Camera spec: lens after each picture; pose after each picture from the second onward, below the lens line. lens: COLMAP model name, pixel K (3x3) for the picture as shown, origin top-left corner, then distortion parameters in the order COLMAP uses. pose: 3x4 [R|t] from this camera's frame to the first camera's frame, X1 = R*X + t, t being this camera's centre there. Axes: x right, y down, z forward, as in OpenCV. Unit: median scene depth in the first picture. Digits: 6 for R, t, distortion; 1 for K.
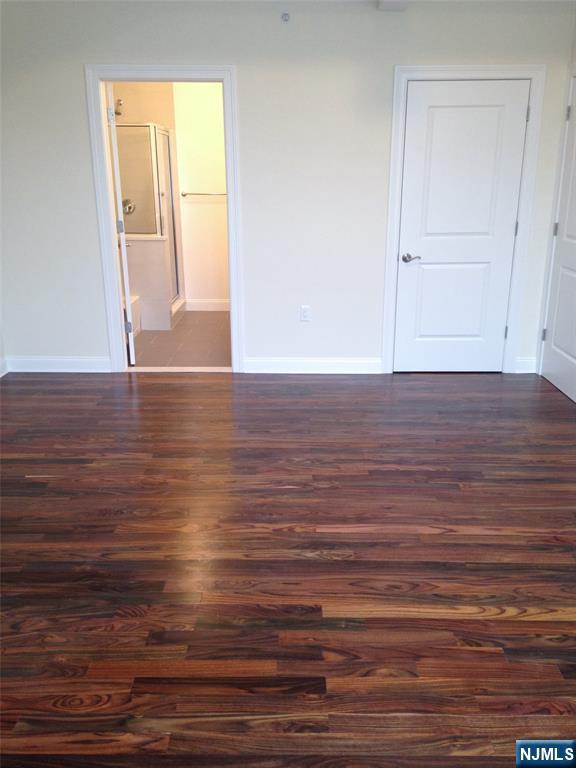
lens RADIAL K [[697.9, 0, 288.0], [0, 697.9, 384.0], [0, 0, 1]] dist [0.196708, -0.344551]
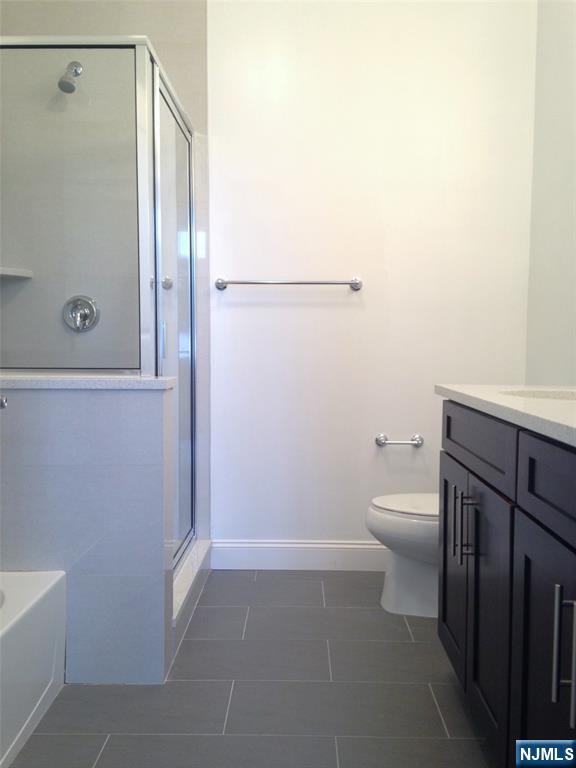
lens RADIAL K [[697.9, 0, 288.0], [0, 697.9, 384.0], [0, 0, 1]] dist [0.196708, -0.344551]
pose [[0.999843, 0.006161, -0.016634, -0.109072], [-0.009851, 0.972708, -0.231825, -0.128531], [0.014751, 0.231952, 0.972615, 0.669662]]
